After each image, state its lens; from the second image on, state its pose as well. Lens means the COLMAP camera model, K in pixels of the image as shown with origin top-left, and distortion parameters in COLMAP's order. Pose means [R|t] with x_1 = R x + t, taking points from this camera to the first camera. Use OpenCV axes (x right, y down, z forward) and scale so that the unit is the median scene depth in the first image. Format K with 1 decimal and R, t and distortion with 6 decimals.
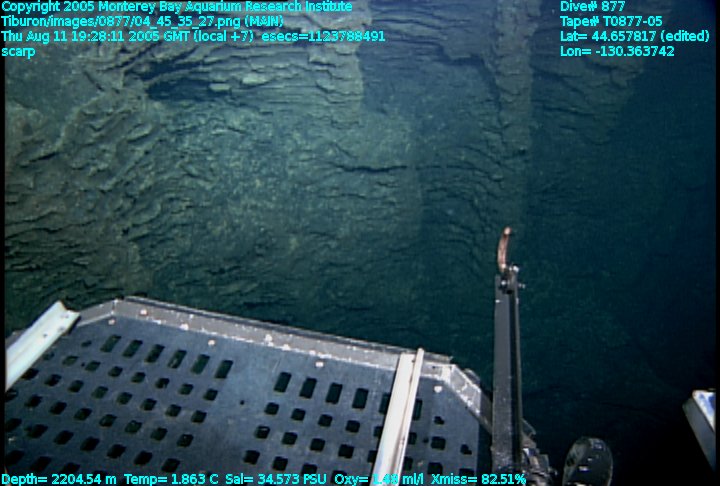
lens RADIAL K [[465.6, 0, 371.6], [0, 465.6, 260.1], [0, 0, 1]] dist [-0.080398, 0.062725]
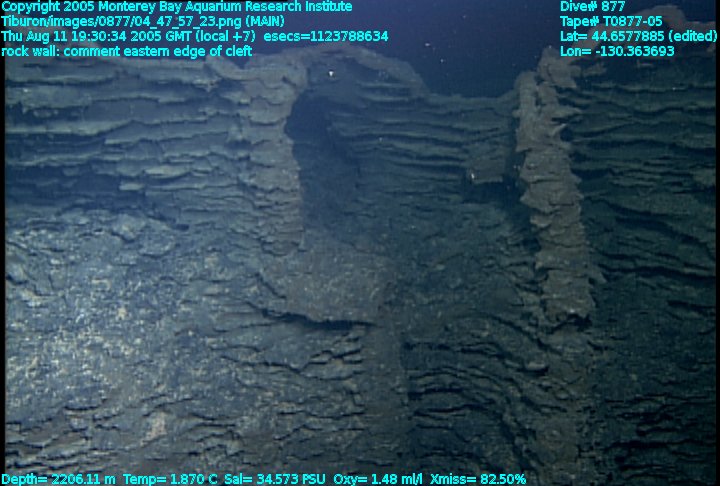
lens RADIAL K [[615.5, 0, 349.3], [0, 615.5, 216.6], [0, 0, 1]] dist [-0.011563, 0.075415]
pose [[0.968155, 0.070303, -0.240277, 0.236985], [-0.179792, 0.863126, -0.471898, 0.057147], [0.174213, 0.500071, 0.848280, 0.264558]]
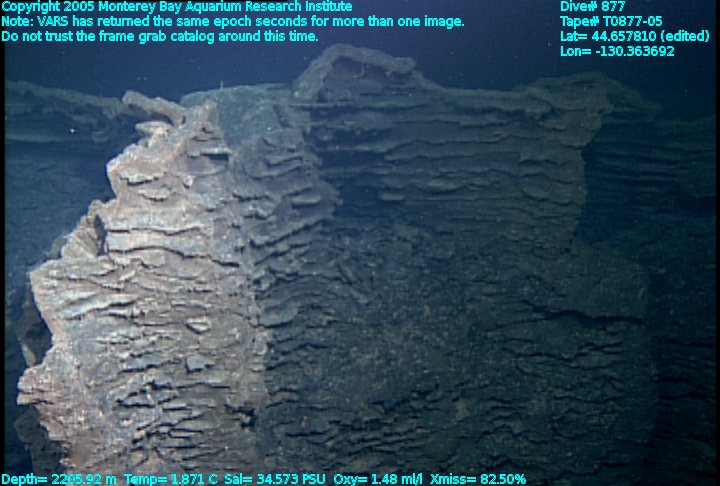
lens RADIAL K [[599.2, 0, 395.6], [0, 599.2, 221.5], [0, 0, 1]] dist [0.014318, 0.070422]
pose [[0.977613, 0.078794, -0.195103, -0.116546], [-0.164777, 0.863319, -0.476999, 0.160084], [0.130851, 0.498469, 0.856975, 0.120661]]
